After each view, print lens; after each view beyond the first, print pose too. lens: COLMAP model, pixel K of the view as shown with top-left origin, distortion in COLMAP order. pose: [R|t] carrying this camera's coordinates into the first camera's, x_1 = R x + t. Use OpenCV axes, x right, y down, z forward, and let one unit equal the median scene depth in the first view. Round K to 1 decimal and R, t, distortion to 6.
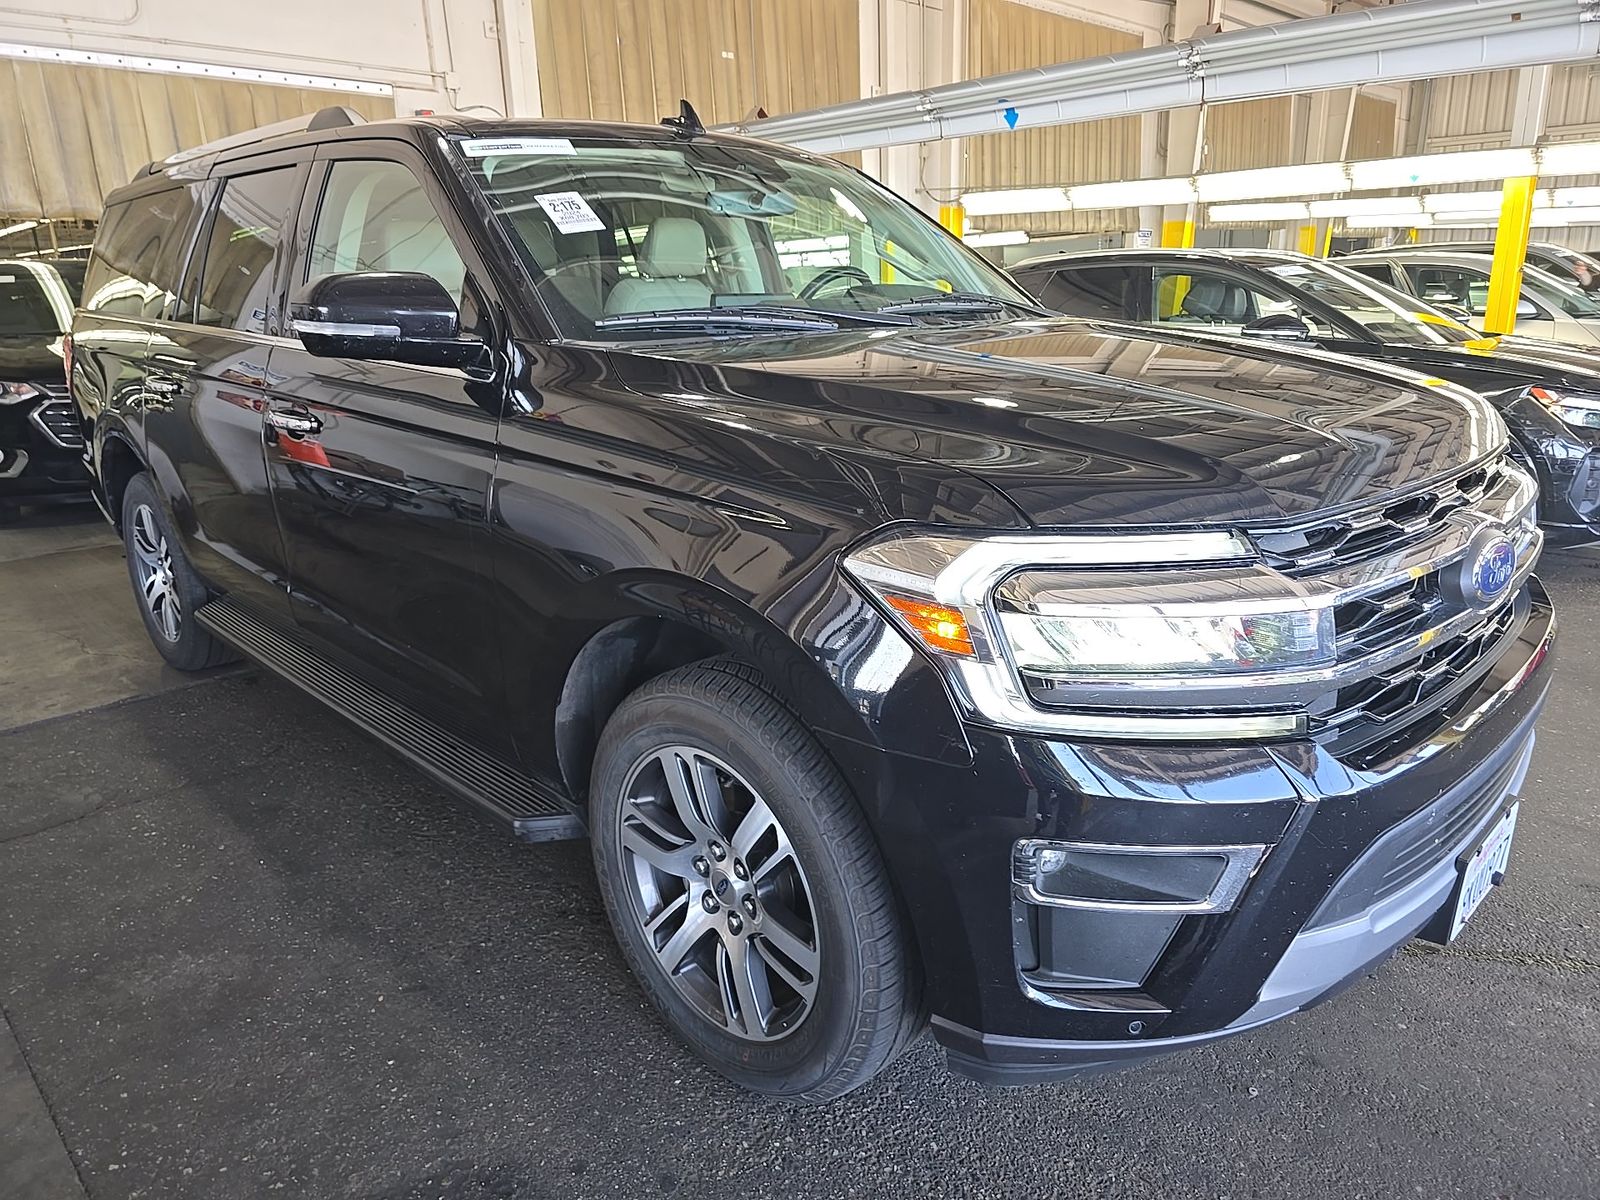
lens RADIAL K [[1086.2, 0, 807.5], [0, 1086.2, 602.1], [0, 0, 1]] dist [0.048989, -0.046913]
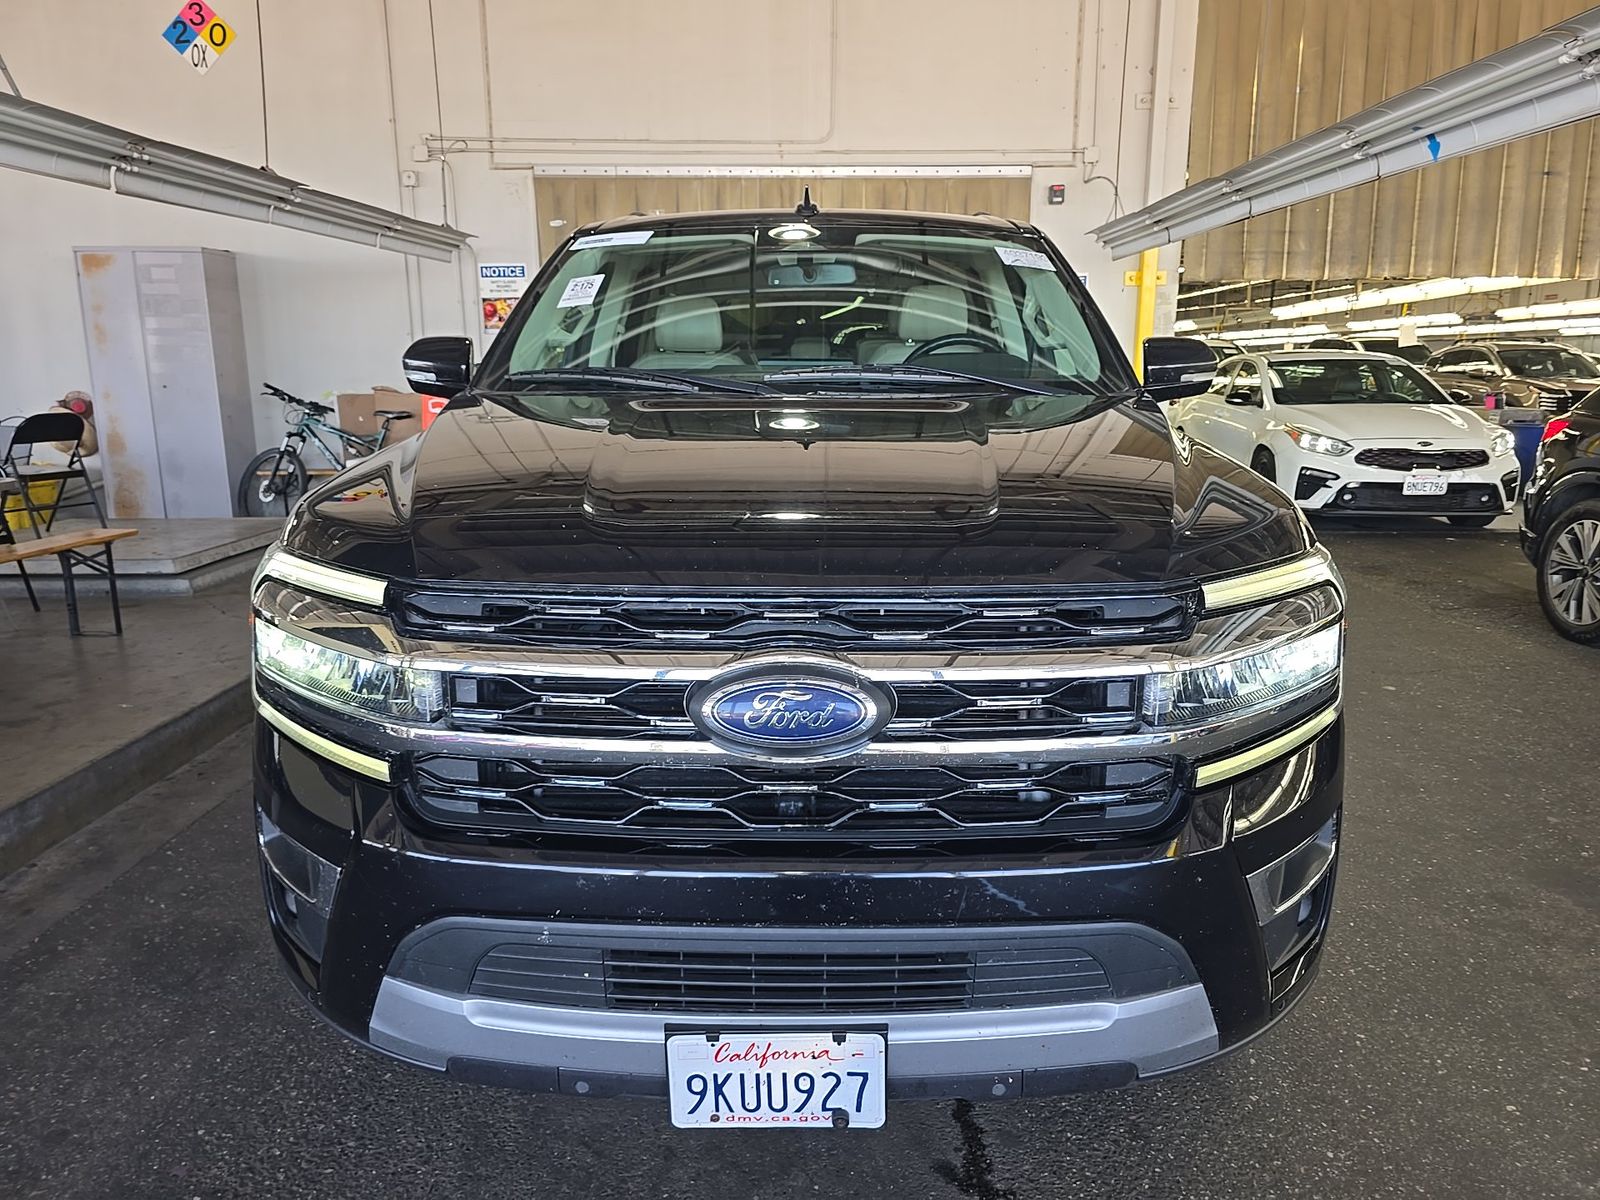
lens RADIAL K [[1086.2, 0, 807.5], [0, 1086.2, 602.1], [0, 0, 1]] dist [0.048989, -0.046913]
pose [[0.747819, 0.159126, -0.644551, 0.285229], [-0.189547, 0.981616, 0.022424, -0.022309], [0.636270, 0.105404, 0.764232, 0.066516]]
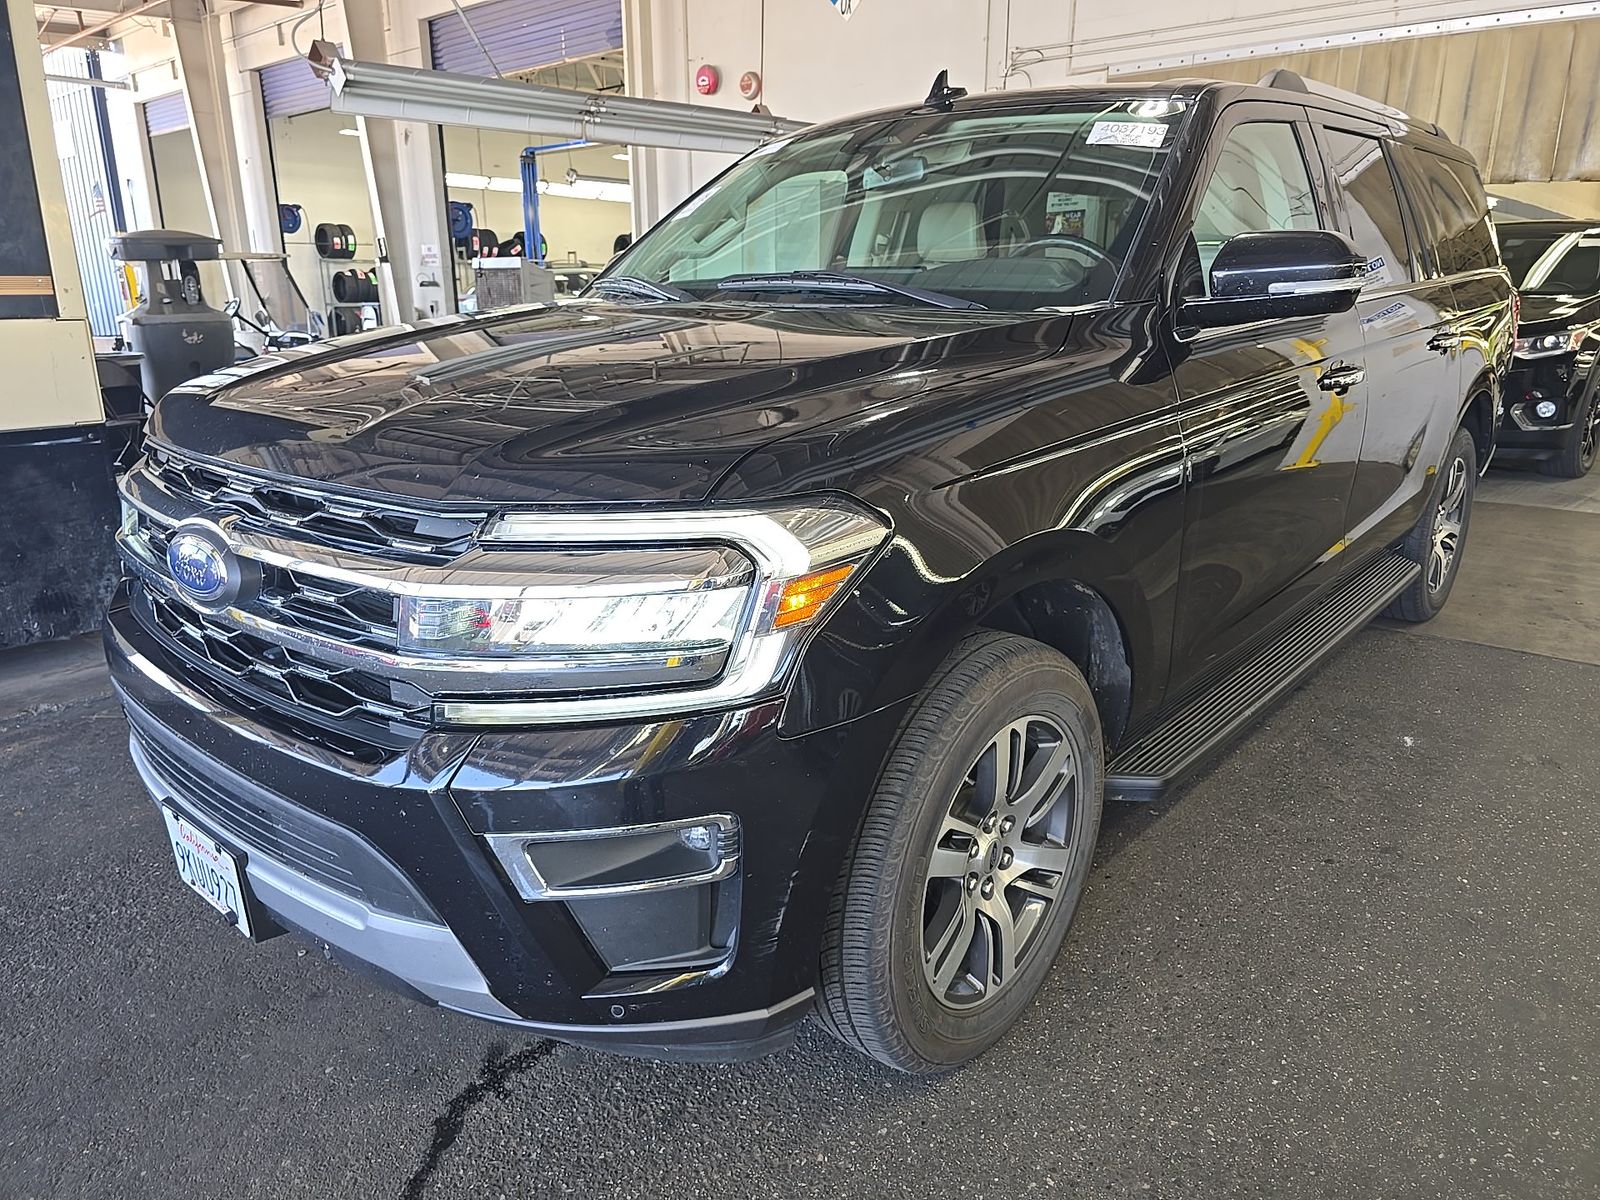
lens RADIAL K [[1086.2, 0, 807.5], [0, 1086.2, 602.1], [0, 0, 1]] dist [0.048989, -0.046913]
pose [[0.134913, 0.294575, -0.946057, 0.427890], [-0.264206, 0.930913, 0.252182, -0.099514], [0.954984, 0.215931, 0.203421, 0.353532]]
